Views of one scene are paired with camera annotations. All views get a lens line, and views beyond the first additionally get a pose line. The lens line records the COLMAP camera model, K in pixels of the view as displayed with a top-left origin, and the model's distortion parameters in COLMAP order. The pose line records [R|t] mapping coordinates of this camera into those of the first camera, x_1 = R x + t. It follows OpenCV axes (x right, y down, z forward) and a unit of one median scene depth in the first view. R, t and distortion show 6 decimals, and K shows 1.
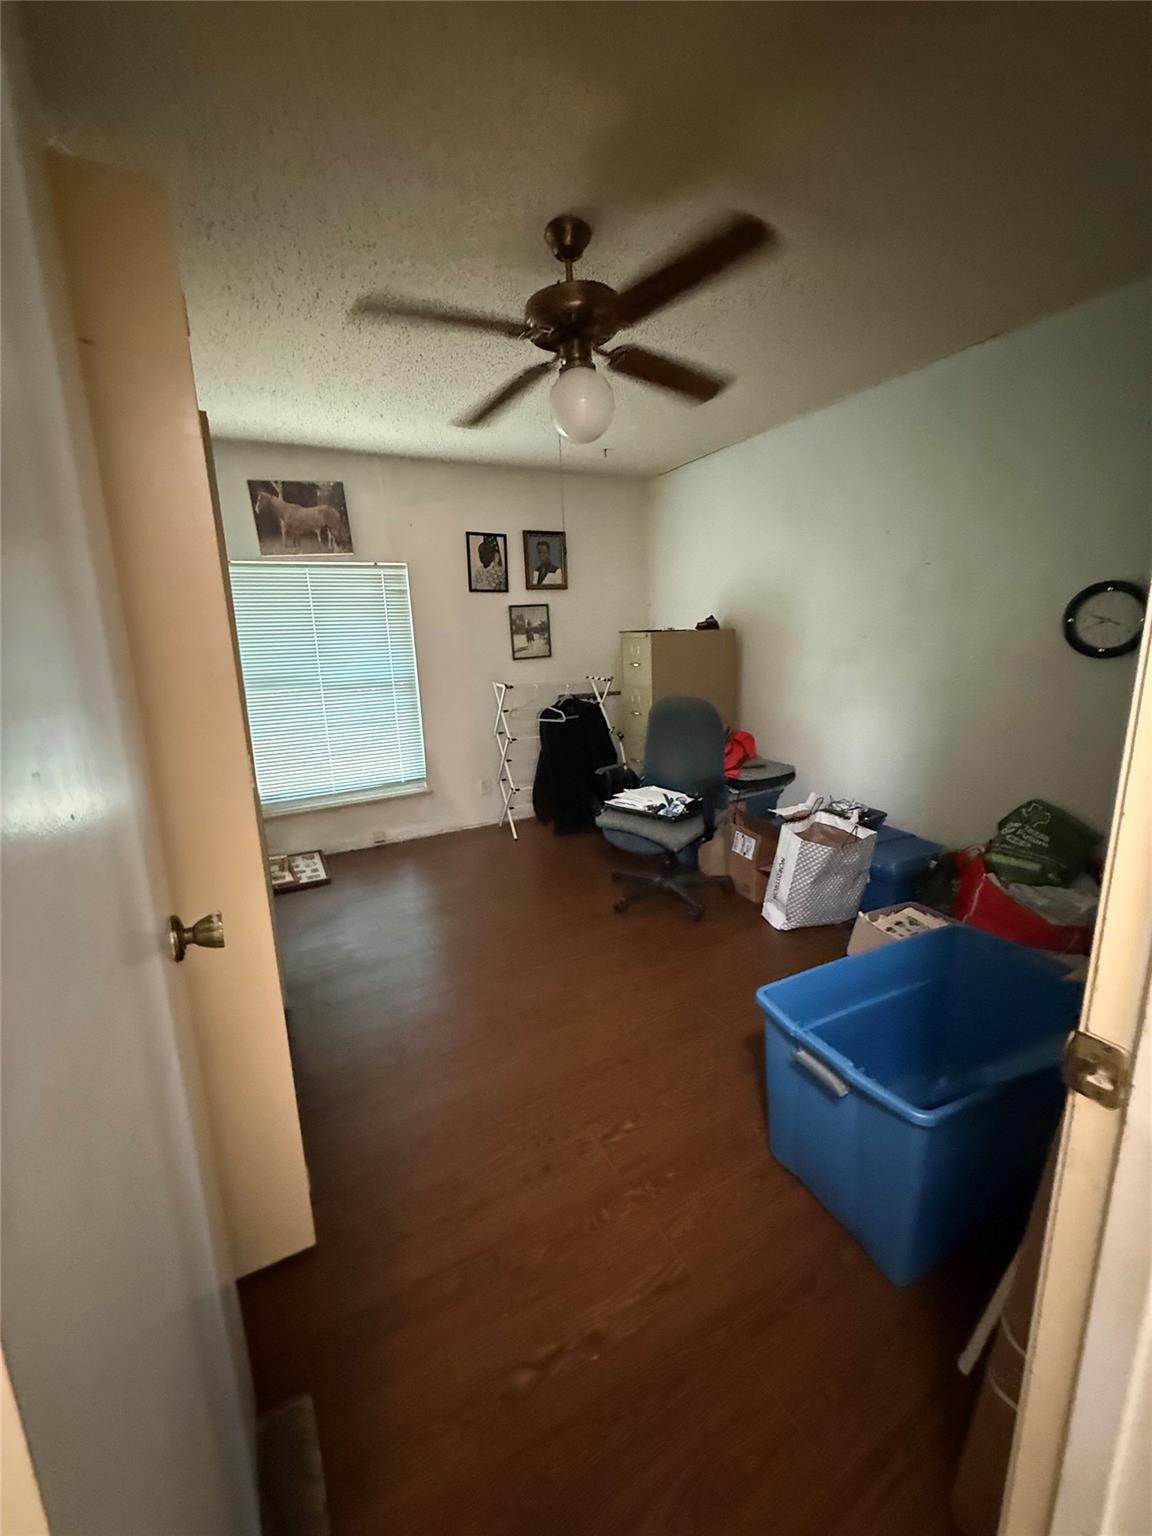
lens RADIAL K [[613.9, 0, 579.9], [0, 613.9, 764.0], [0, 0, 1]] dist [0.000791, -0.000045]
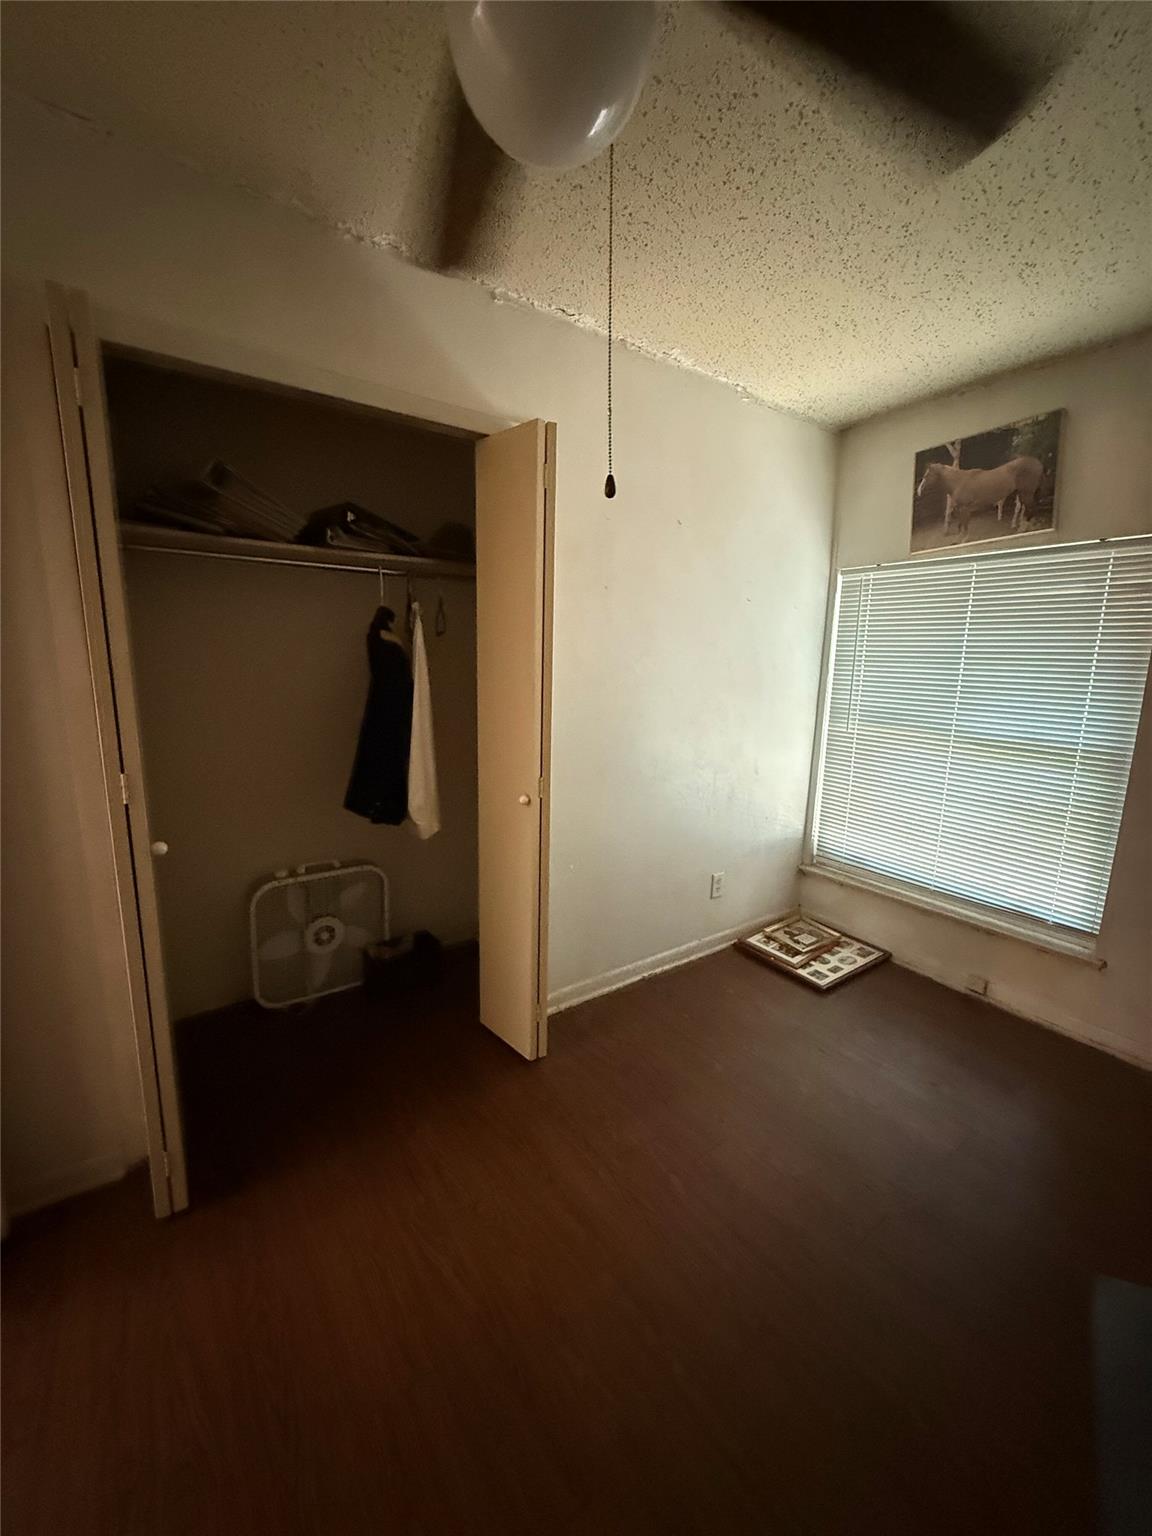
lens RADIAL K [[613.9, 0, 579.9], [0, 613.9, 764.0], [0, 0, 1]] dist [0.000791, -0.000045]
pose [[0.127256, 0.216781, -0.967890, 0.204454], [-0.226188, 0.956455, 0.184481, -0.137316], [0.965735, 0.195449, 0.170748, 0.523898]]
